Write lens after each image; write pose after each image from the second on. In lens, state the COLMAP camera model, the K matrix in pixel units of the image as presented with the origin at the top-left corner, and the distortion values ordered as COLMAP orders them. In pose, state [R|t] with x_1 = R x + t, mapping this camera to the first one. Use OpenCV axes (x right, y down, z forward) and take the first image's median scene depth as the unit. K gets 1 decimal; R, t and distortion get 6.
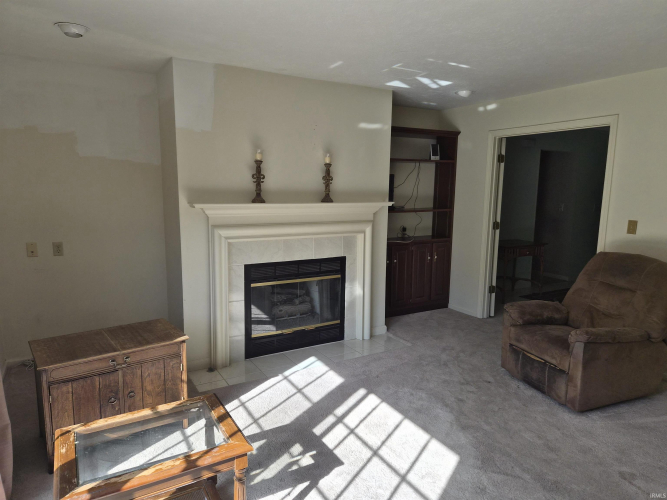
lens RADIAL K [[443.0, 0, 333.5], [0, 443.0, 250.0], [0, 0, 1]] dist [0.086066, -0.078479]
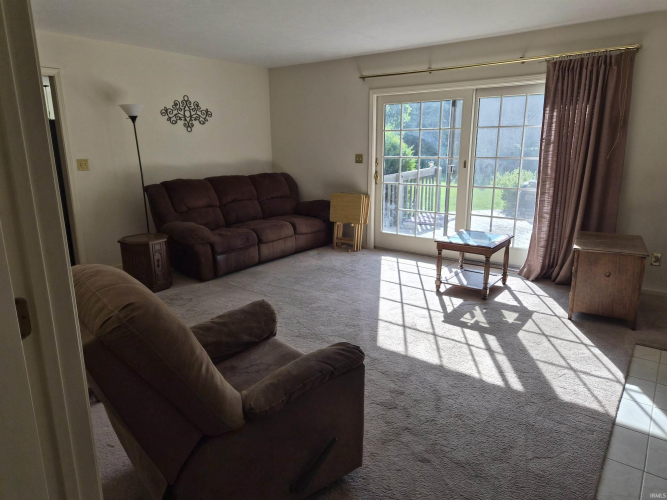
lens RADIAL K [[443.0, 0, 333.5], [0, 443.0, 250.0], [0, 0, 1]] dist [0.086066, -0.078479]
pose [[-0.919433, 0.086587, -0.383596, 0.590942], [-0.064074, 0.929437, 0.363375, -0.164605], [0.387992, 0.358678, -0.849007, 1.327914]]
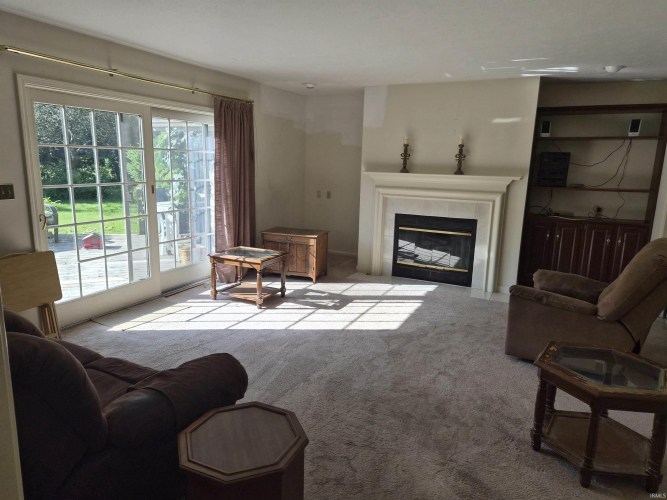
lens RADIAL K [[443.0, 0, 333.5], [0, 443.0, 250.0], [0, 0, 1]] dist [0.086066, -0.078479]
pose [[0.560093, 0.166308, -0.811565, 0.961035], [-0.141071, 0.984481, 0.104384, 0.028331], [0.816330, 0.056024, 0.574862, -0.048257]]
